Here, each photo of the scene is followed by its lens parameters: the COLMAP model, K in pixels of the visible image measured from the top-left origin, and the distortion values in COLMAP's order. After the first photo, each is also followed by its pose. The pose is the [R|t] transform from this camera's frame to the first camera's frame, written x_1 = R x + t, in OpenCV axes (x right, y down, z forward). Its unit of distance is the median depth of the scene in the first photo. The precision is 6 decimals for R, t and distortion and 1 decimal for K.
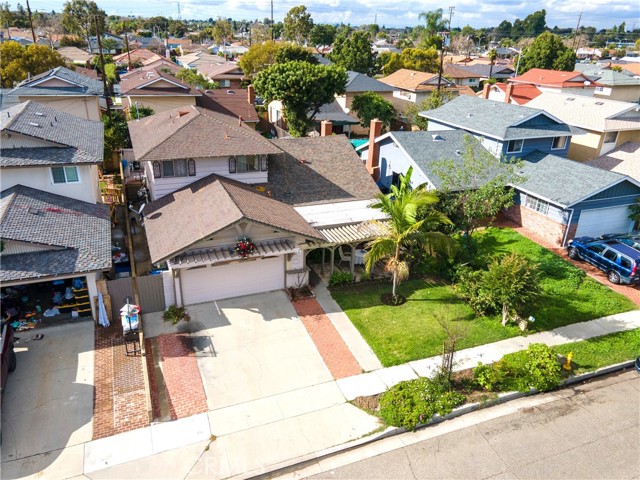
lens RADIAL K [[480.9, 0, 320.0], [0, 480.9, 240.0], [0, 0, 1]] dist [0.034400, 0.003153]
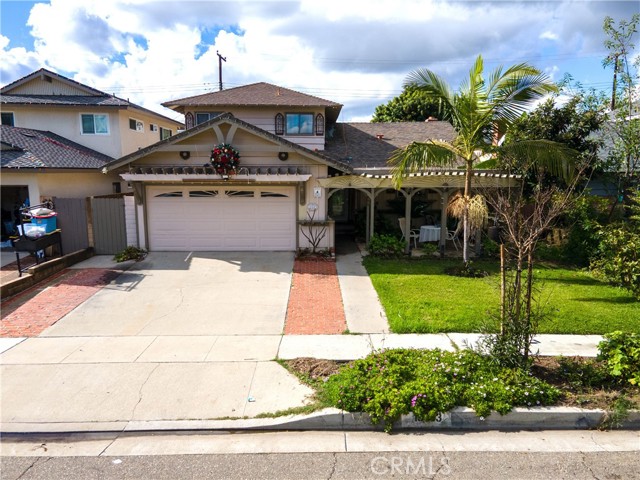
lens RADIAL K [[464.9, 0, 320.0], [0, 464.9, 240.0], [0, 0, 1]] dist [0.042532, 0.002467]
pose [[0.931079, 0.021118, -0.364205, 0.205347], [-0.118046, 0.962055, -0.245997, 0.259920], [0.345191, 0.272036, 0.898243, 0.455209]]
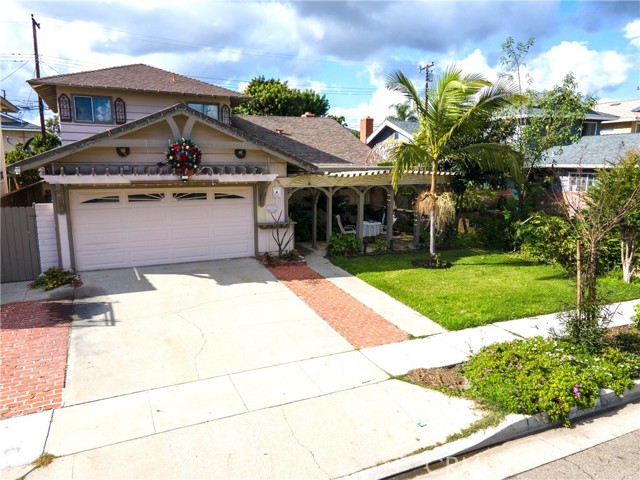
lens RADIAL K [[468.9, 0, 319.0], [0, 468.9, 238.0], [0, 0, 1]] dist [0.038867, 0.009290]
pose [[0.998126, -0.039513, 0.046724, -0.020768], [0.049823, 0.968073, -0.245667, 0.247812], [-0.035526, 0.247535, 0.968227, 0.435738]]
